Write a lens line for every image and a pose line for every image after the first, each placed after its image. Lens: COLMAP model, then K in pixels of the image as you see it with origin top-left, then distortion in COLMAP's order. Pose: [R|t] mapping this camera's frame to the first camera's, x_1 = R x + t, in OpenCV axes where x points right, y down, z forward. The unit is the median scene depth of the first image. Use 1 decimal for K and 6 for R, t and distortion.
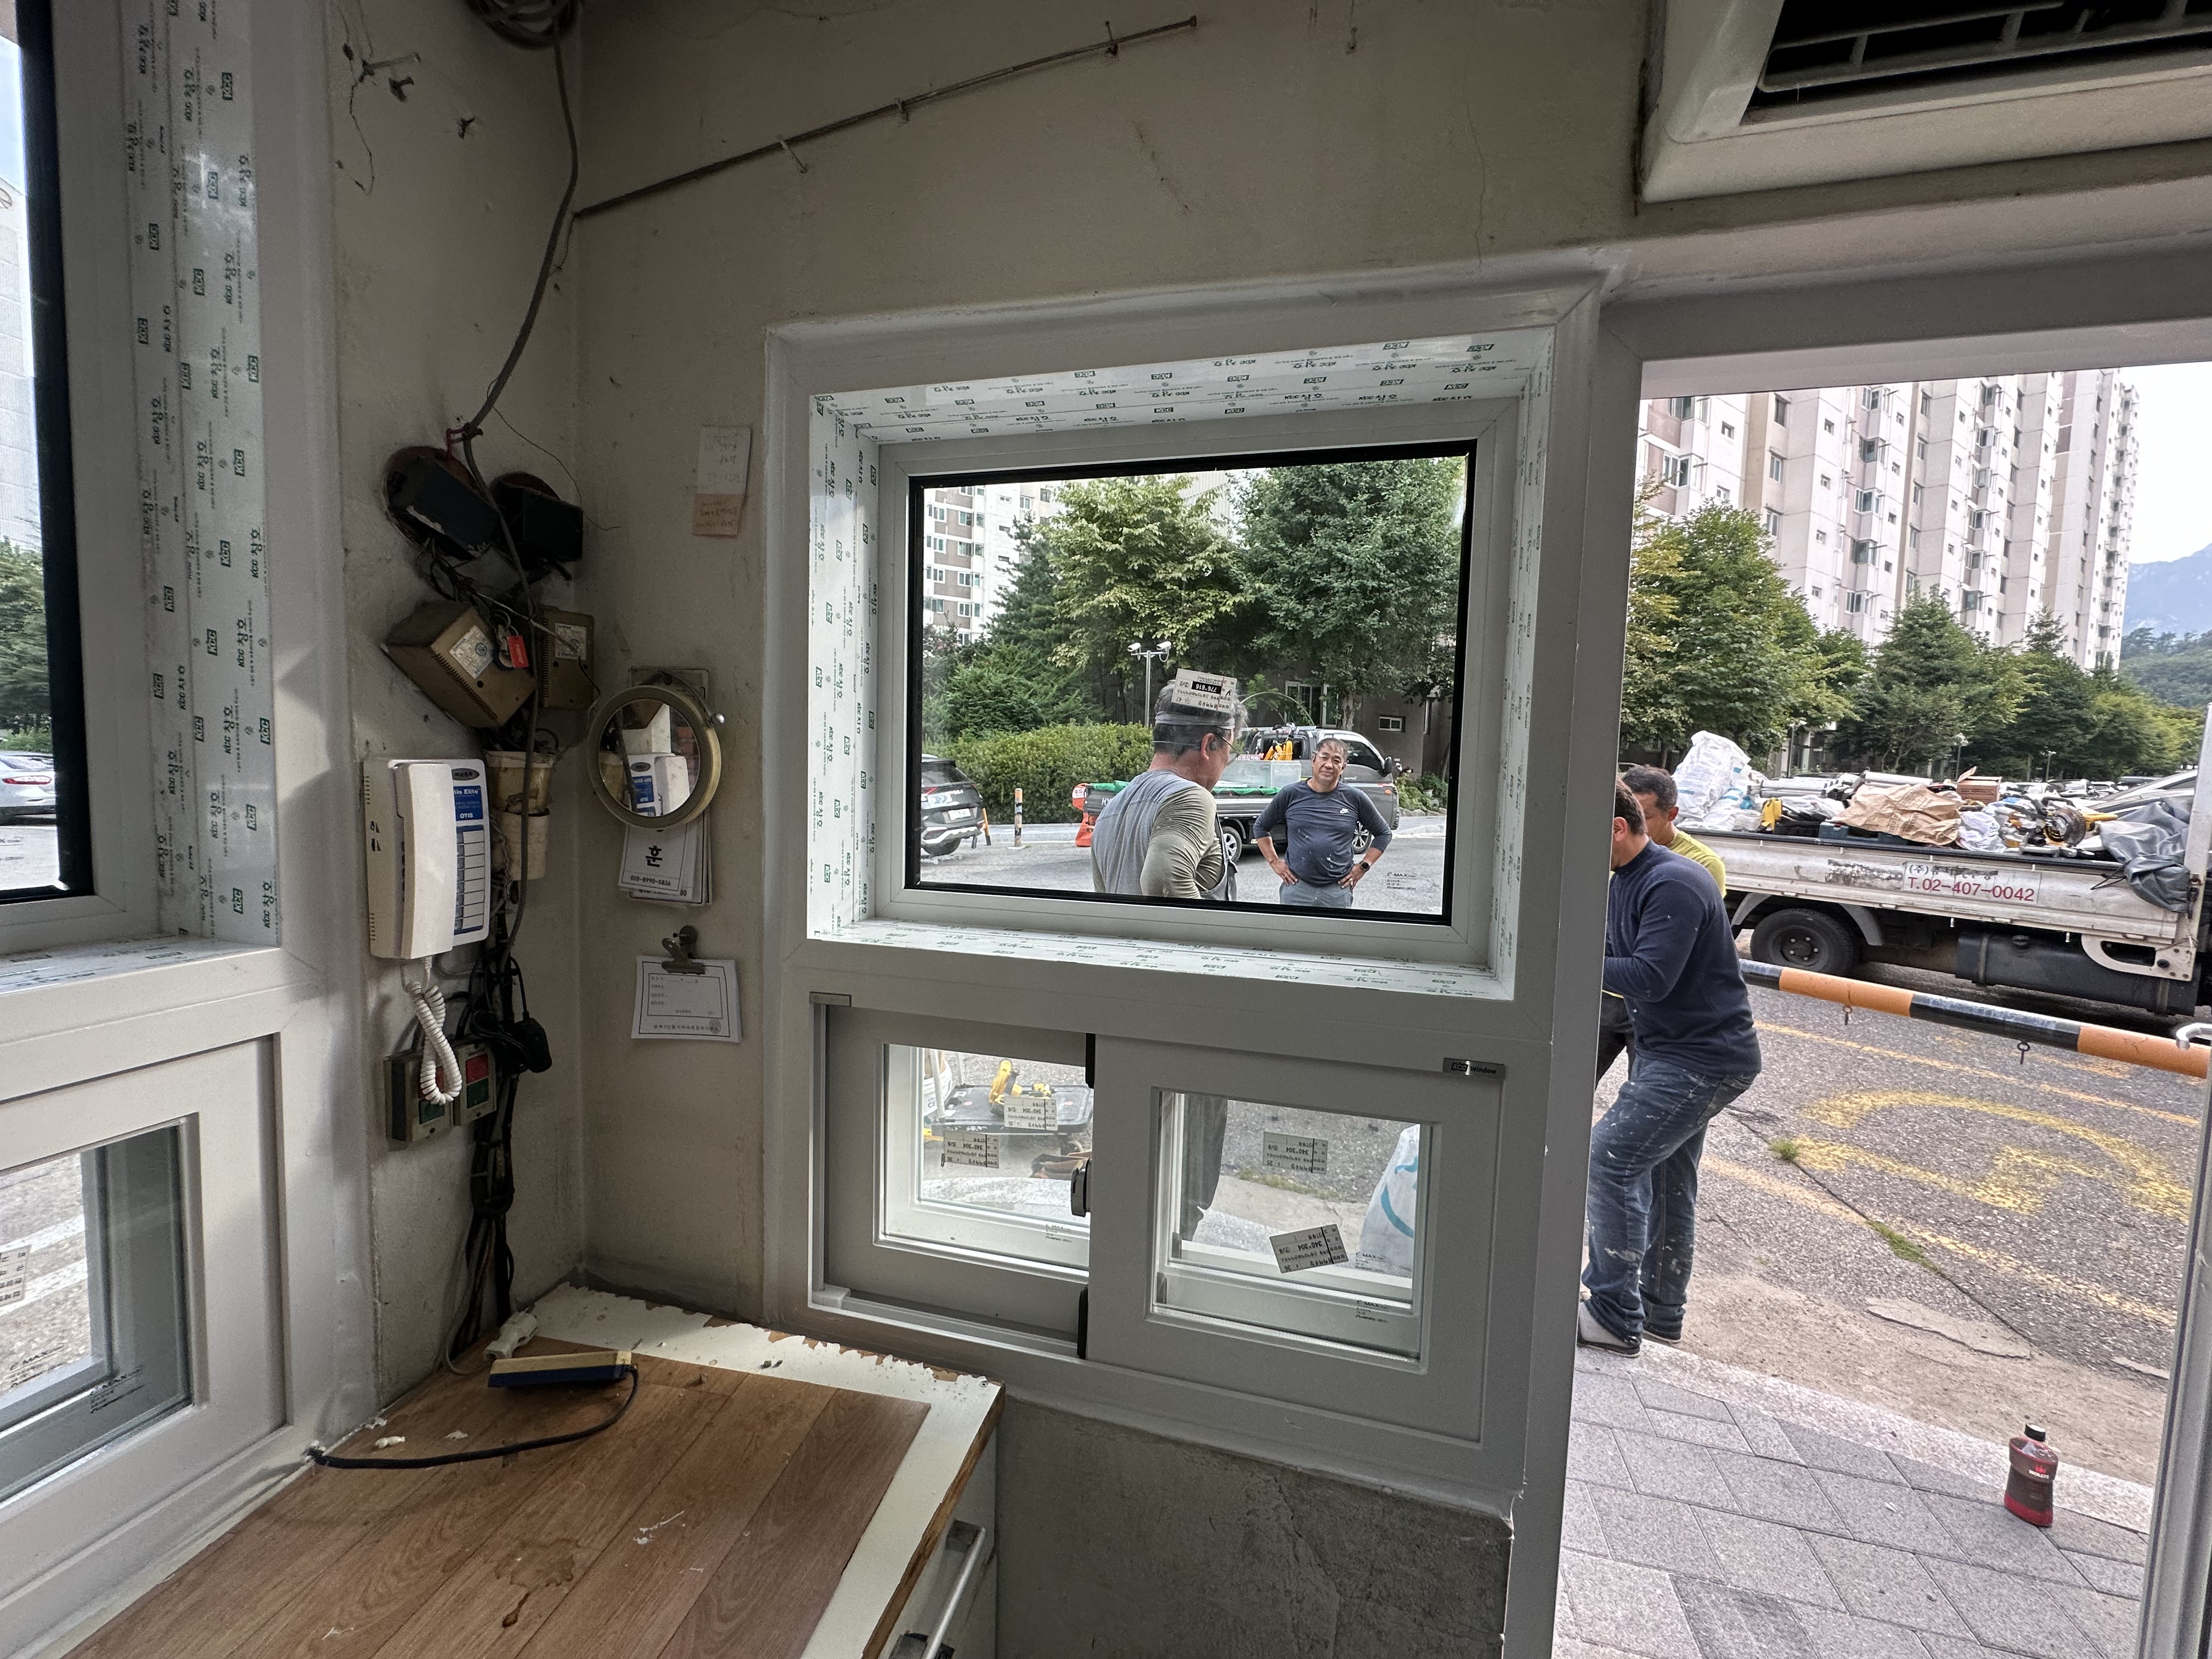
lens RADIAL K [[879.9, 0, 1107.0], [0, 879.9, 824.0], [0, 0, 1]] dist [-0.001563, -0.000291]
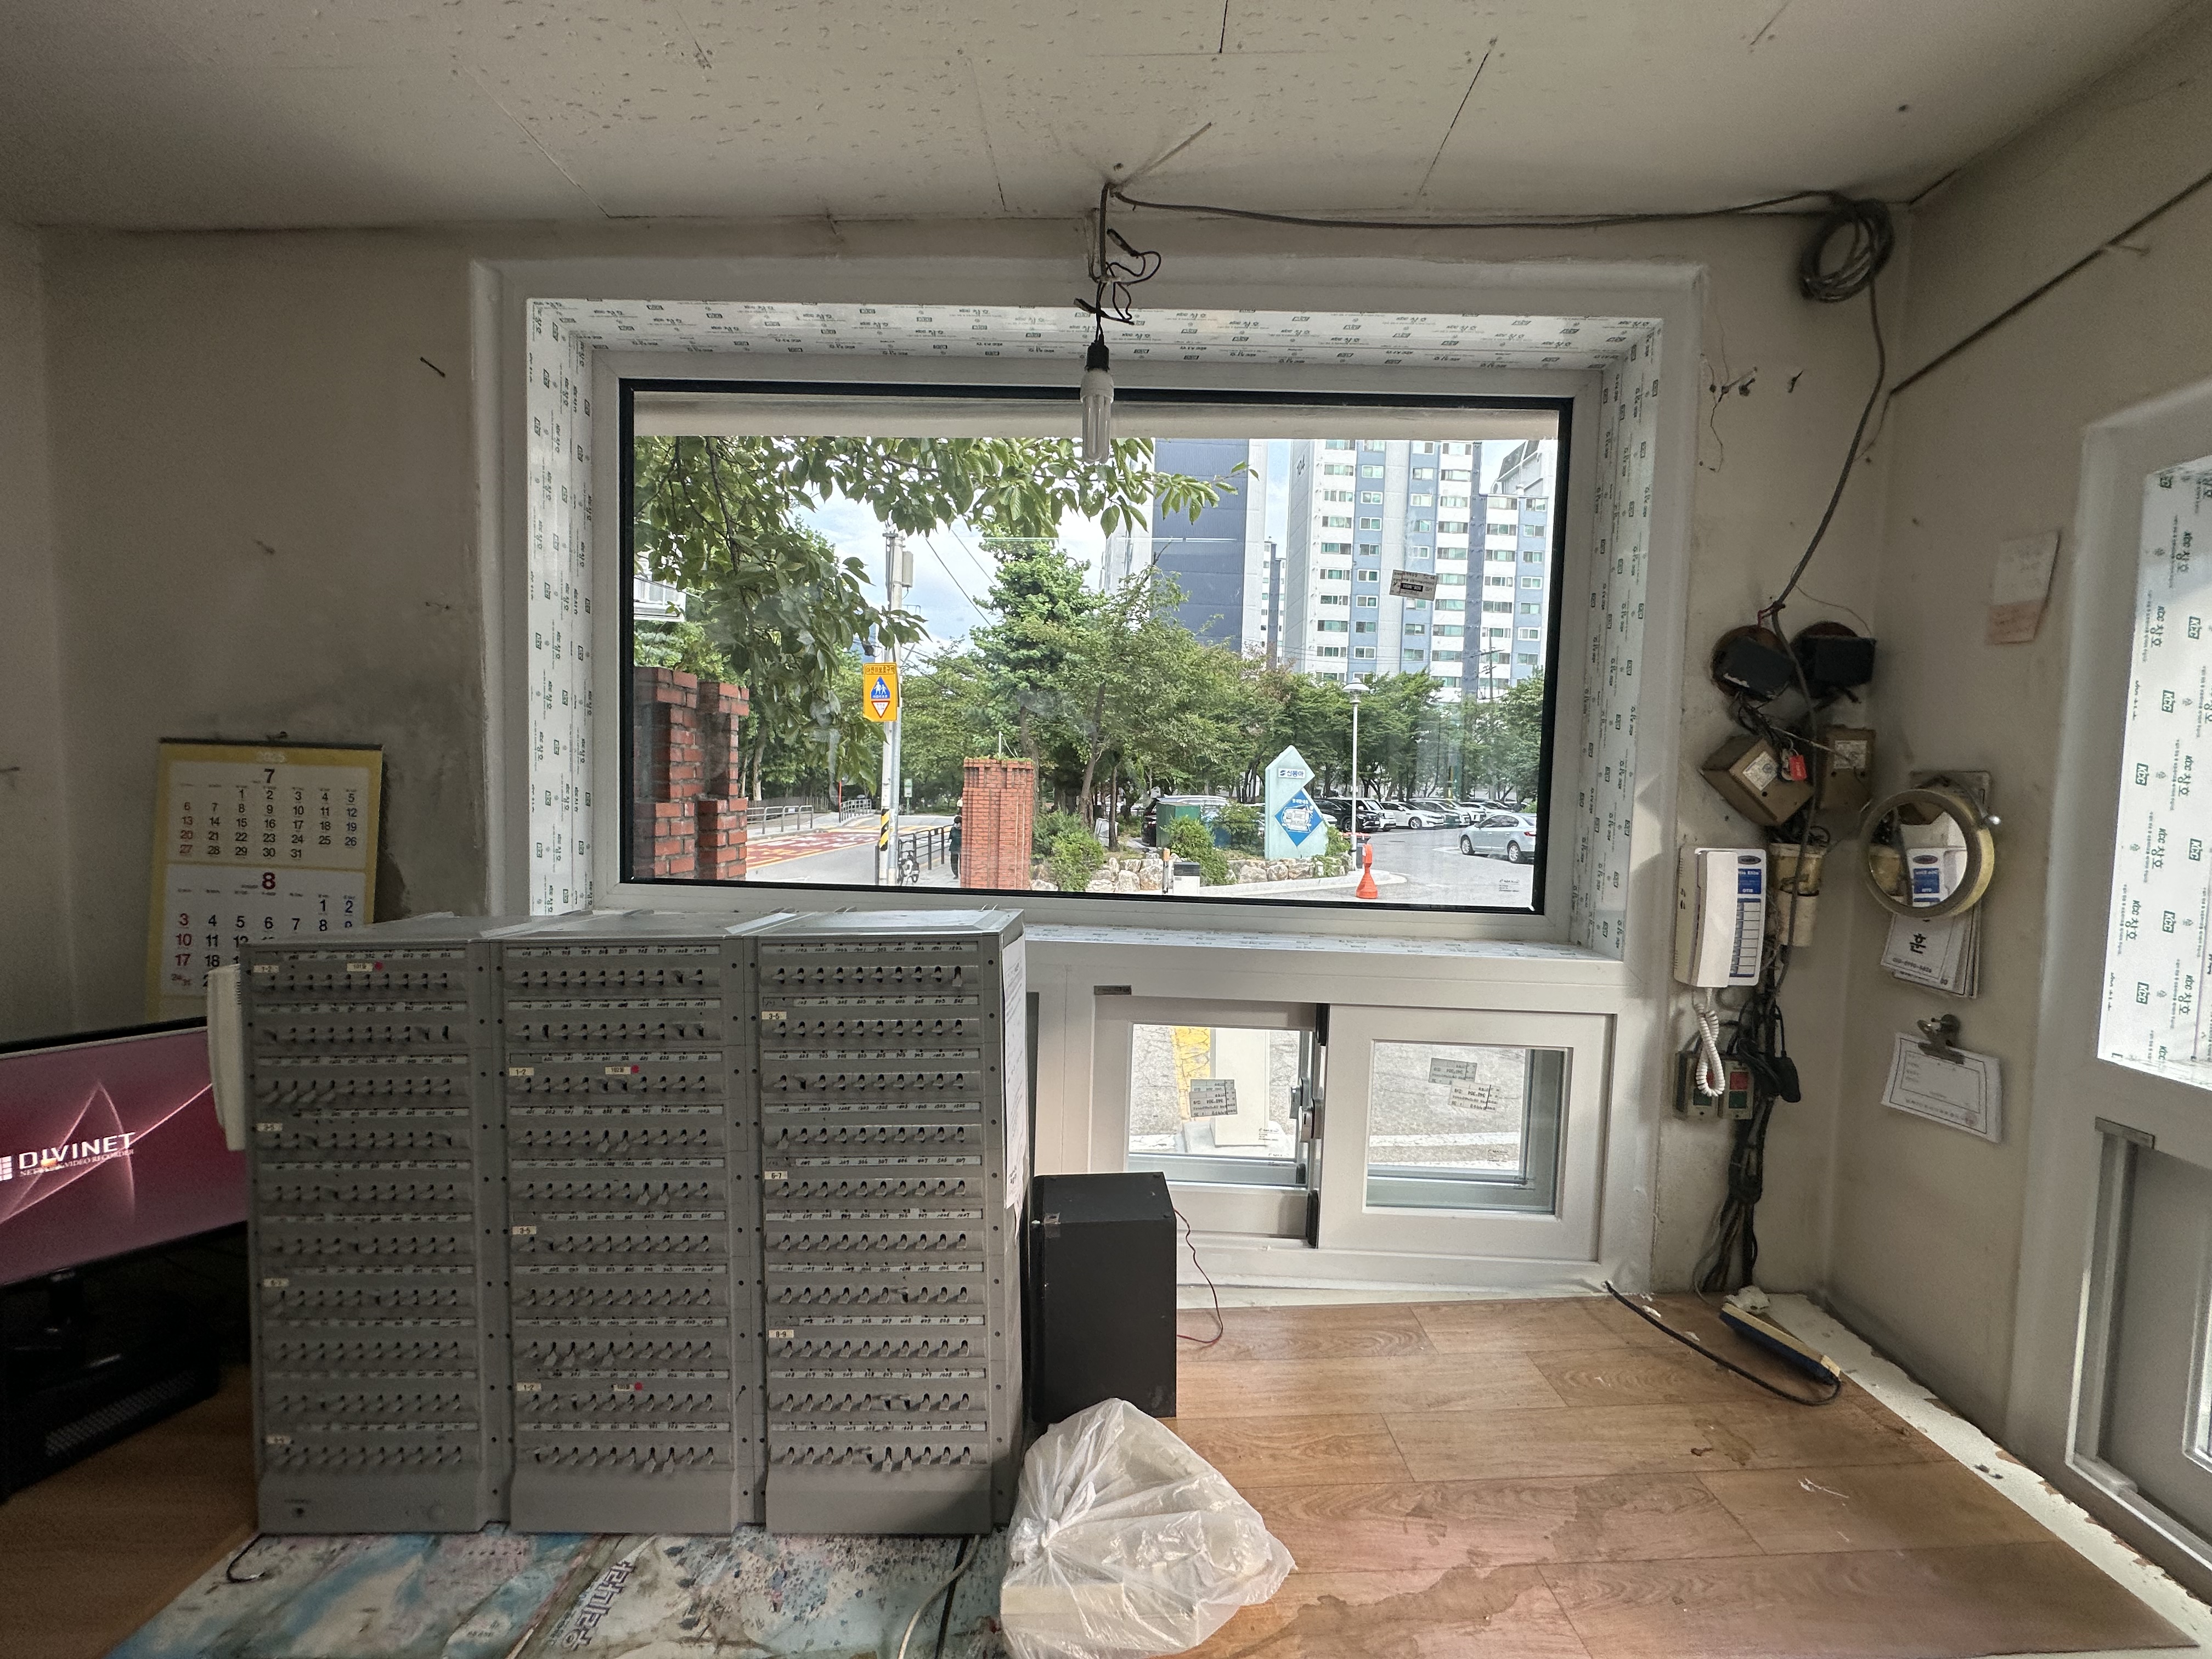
lens RADIAL K [[879.9, 0, 1105.4], [0, 879.9, 832.9], [0, 0, 1]] dist [-0.001563, -0.000291]
pose [[0.223157, 0.030291, -0.974312, 0.346444], [-0.091056, 0.995795, 0.010103, -0.020553], [0.970520, 0.086462, 0.224977, -0.255485]]
